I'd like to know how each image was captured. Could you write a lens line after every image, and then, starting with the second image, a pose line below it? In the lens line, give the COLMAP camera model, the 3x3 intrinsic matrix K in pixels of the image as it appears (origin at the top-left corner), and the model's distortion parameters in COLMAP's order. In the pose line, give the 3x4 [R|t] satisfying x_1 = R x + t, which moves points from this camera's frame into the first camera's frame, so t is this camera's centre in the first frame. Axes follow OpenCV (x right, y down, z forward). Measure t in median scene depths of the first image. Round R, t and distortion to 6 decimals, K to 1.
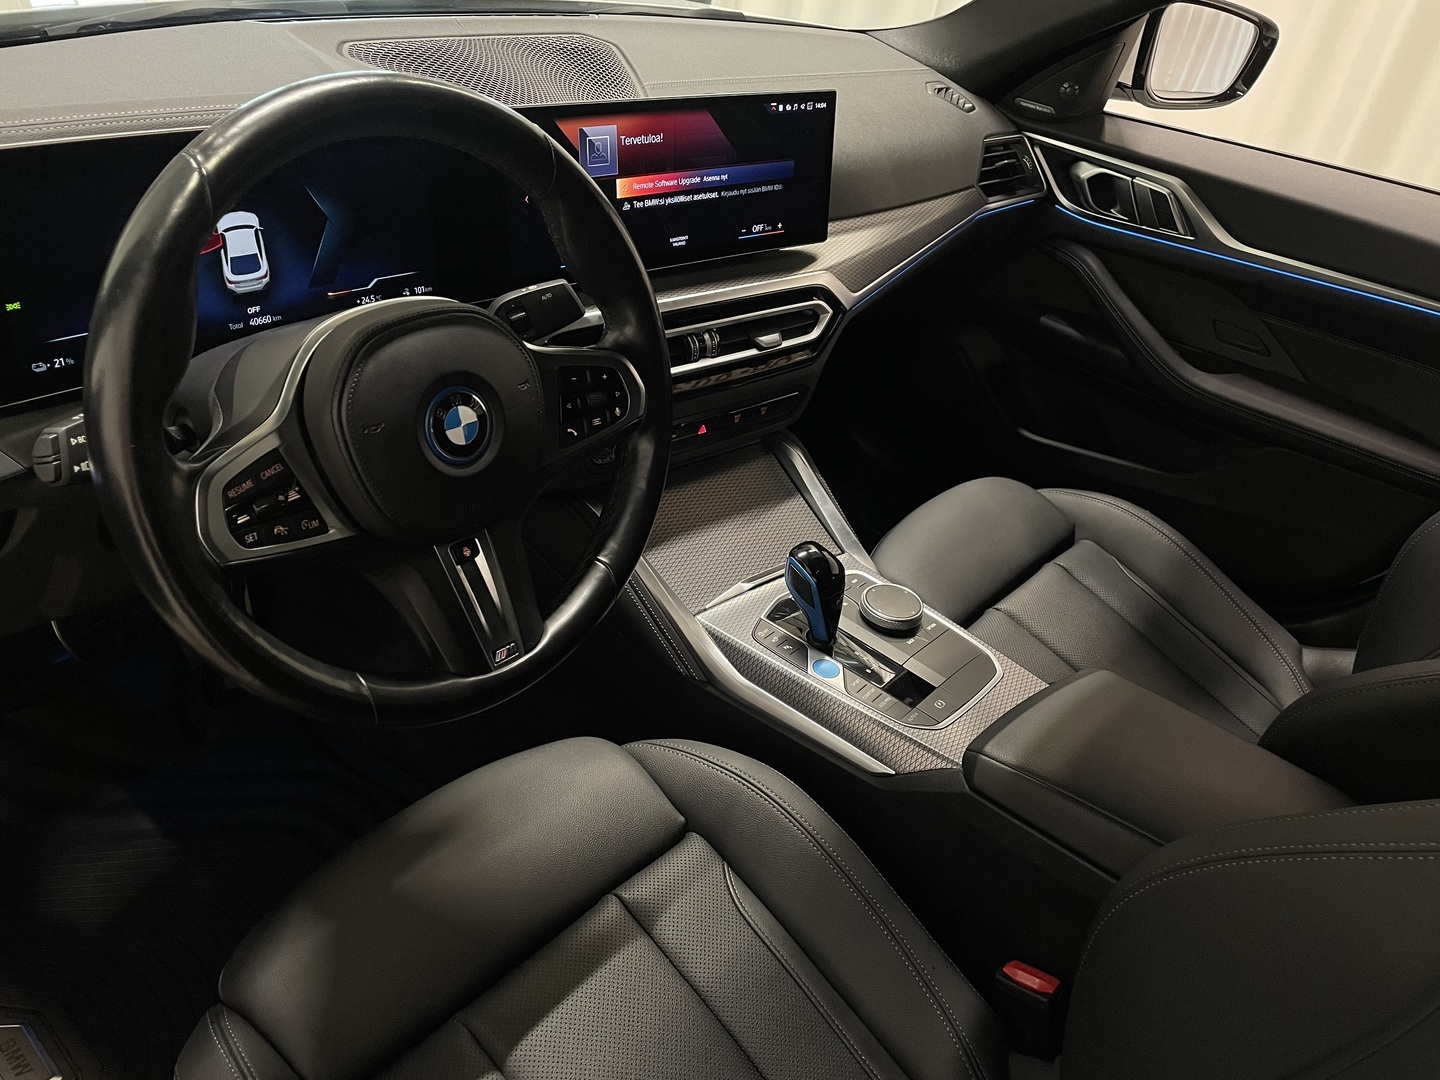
lens RADIAL K [[1140.1, 0, 728.5], [0, 1140.1, 522.5], [0, 0, 1]] dist [0.129439, -0.207414]
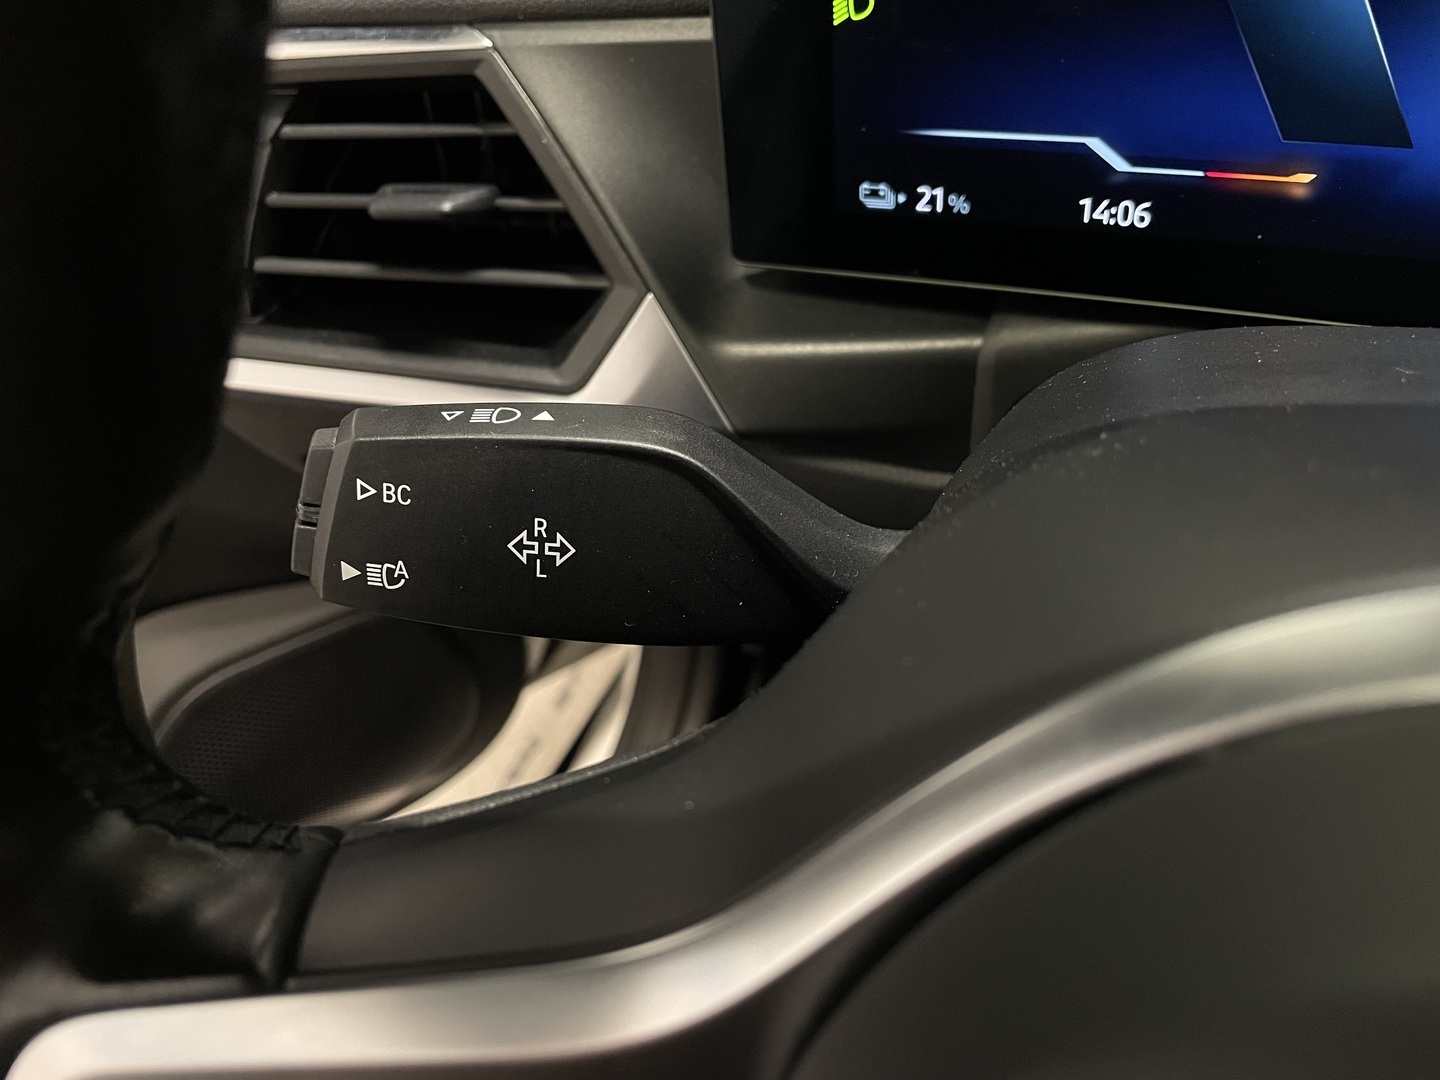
lens RADIAL K [[1174.1, 0, 688.1], [0, 1174.1, 541.0], [0, 0, 1]] dist [0.068344, -0.126216]
pose [[0.247606, 0.526563, -0.813279, -0.186193], [-0.339991, 0.833259, 0.435988, -0.131722], [0.907247, 0.168554, 0.385347, 0.593826]]
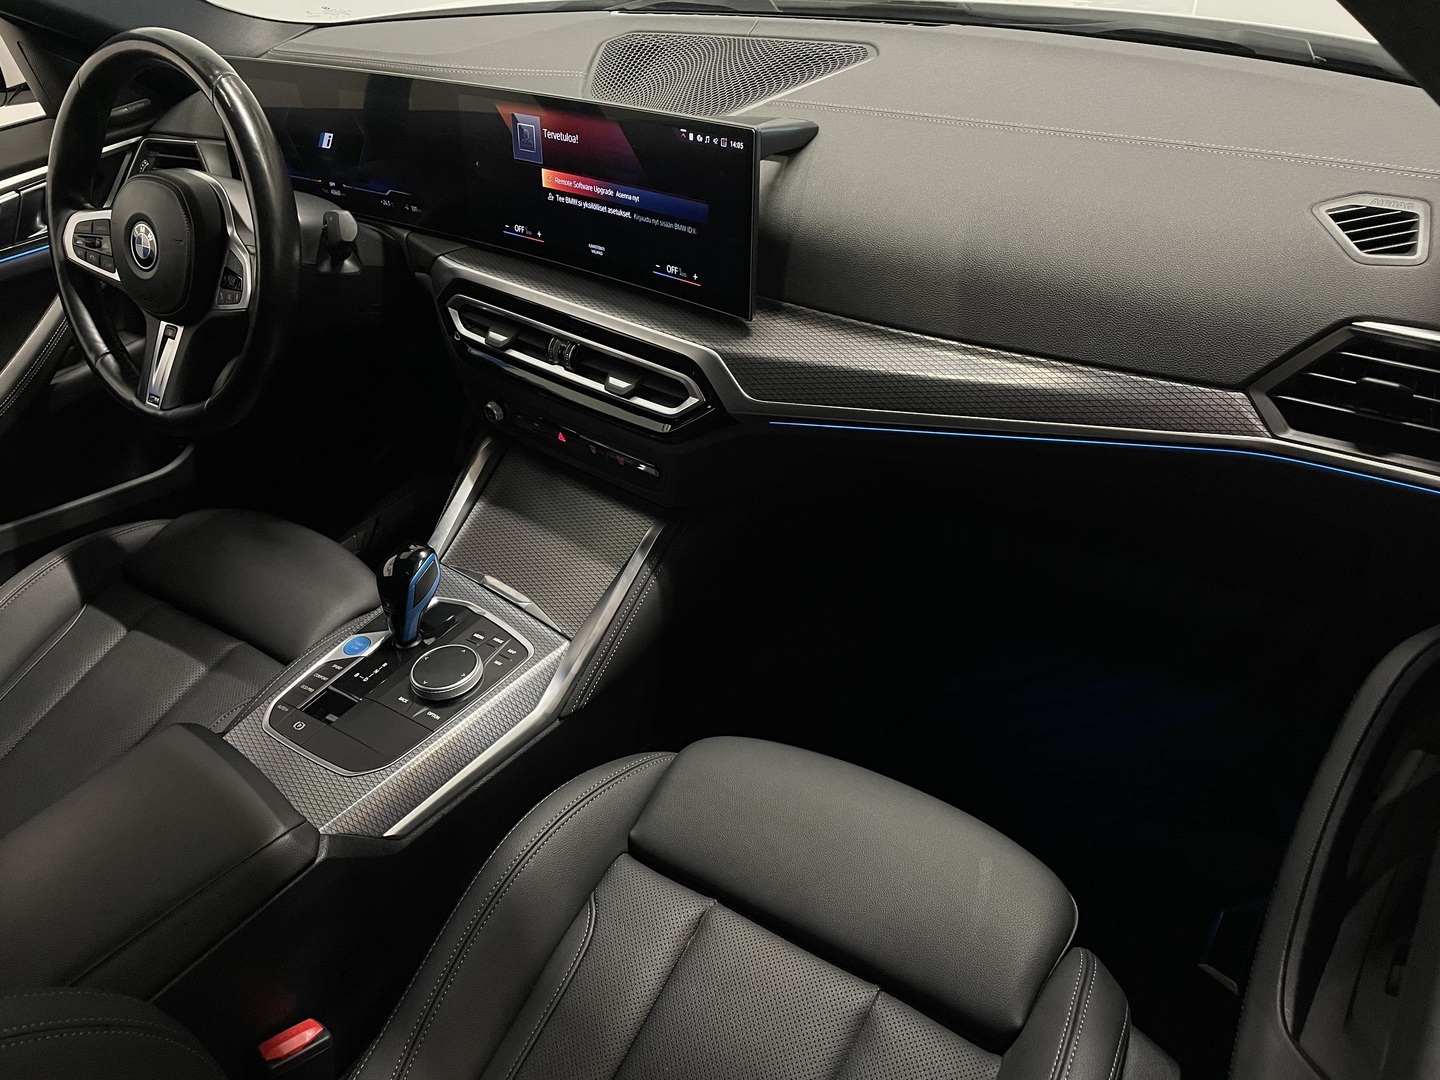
lens RADIAL K [[1140.1, 0, 728.5], [0, 1140.1, 522.5], [0, 0, 1]] dist [0.129439, -0.207414]
pose [[0.068131, 0.428871, -0.900793, 1.013258], [-0.429668, 0.827481, 0.361469, -0.490325], [0.900413, 0.362415, 0.240649, 1.030121]]
